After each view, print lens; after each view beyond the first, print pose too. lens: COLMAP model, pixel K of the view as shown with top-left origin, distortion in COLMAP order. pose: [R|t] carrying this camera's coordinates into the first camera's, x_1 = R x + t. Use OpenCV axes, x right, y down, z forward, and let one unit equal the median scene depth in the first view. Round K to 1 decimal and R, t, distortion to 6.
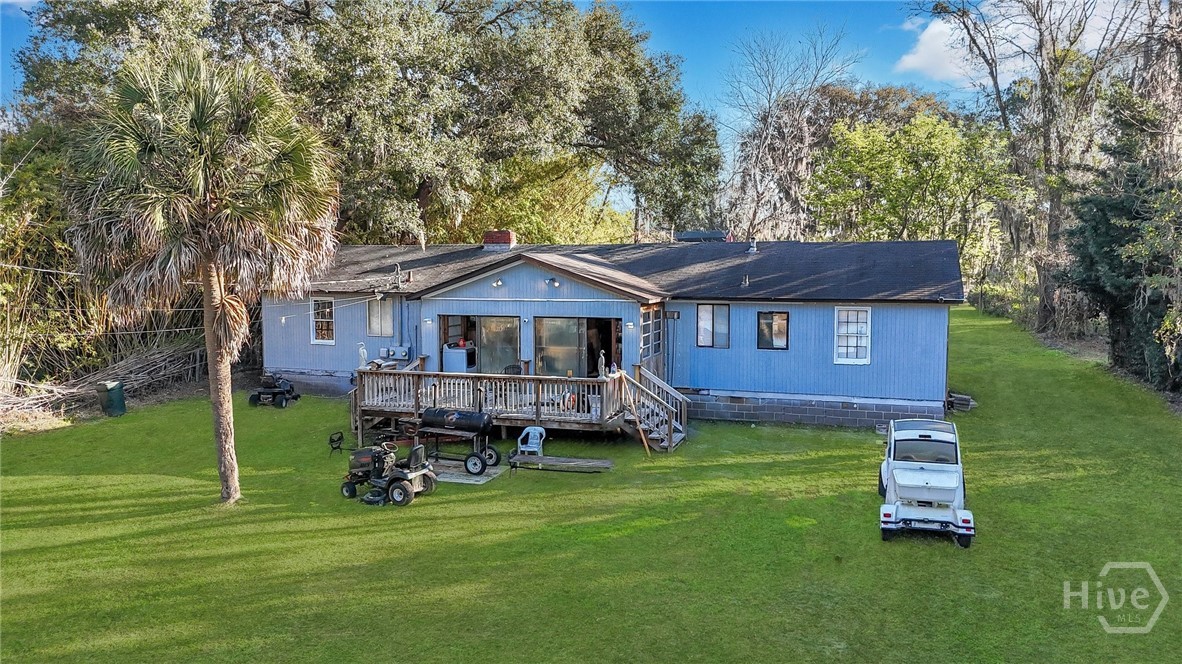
lens RADIAL K [[878.7, 0, 591.0], [0, 878.7, 332.0], [0, 0, 1]] dist [0.058404, 0.000546]
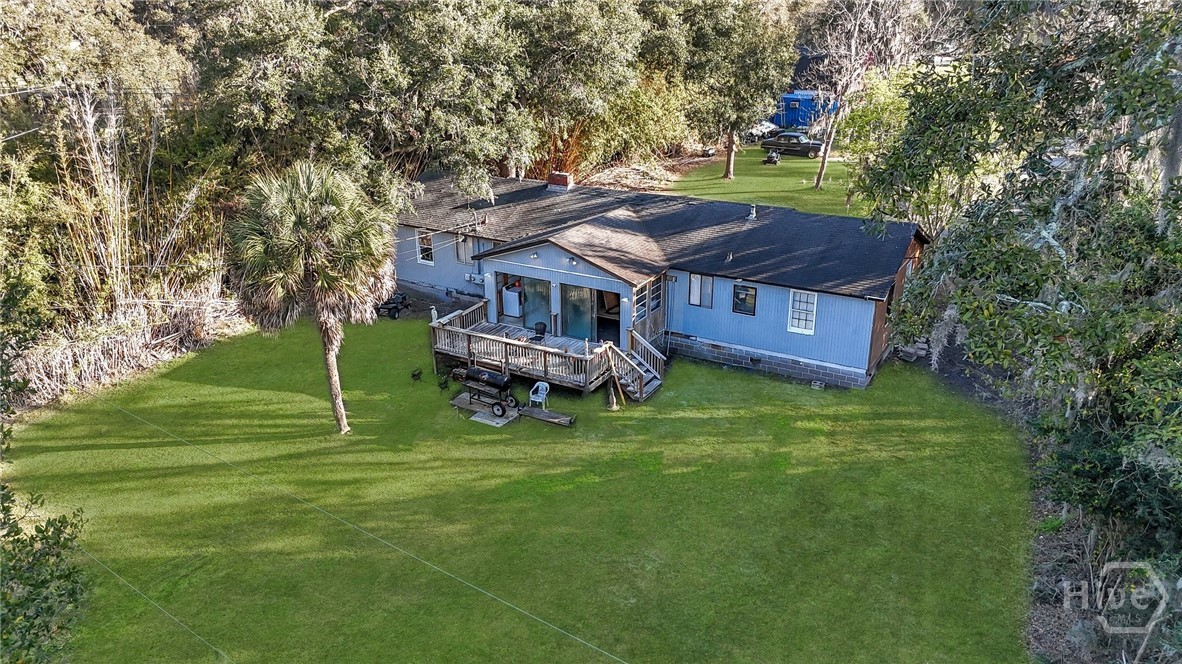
lens RADIAL K [[878.7, 0, 591.0], [0, 878.7, 332.0], [0, 0, 1]] dist [0.058404, 0.000546]
pose [[0.978200, 0.071227, -0.195067, 0.247382], [-0.010976, 0.955759, 0.293945, -0.339169], [0.207374, -0.285396, 0.935706, -0.261292]]
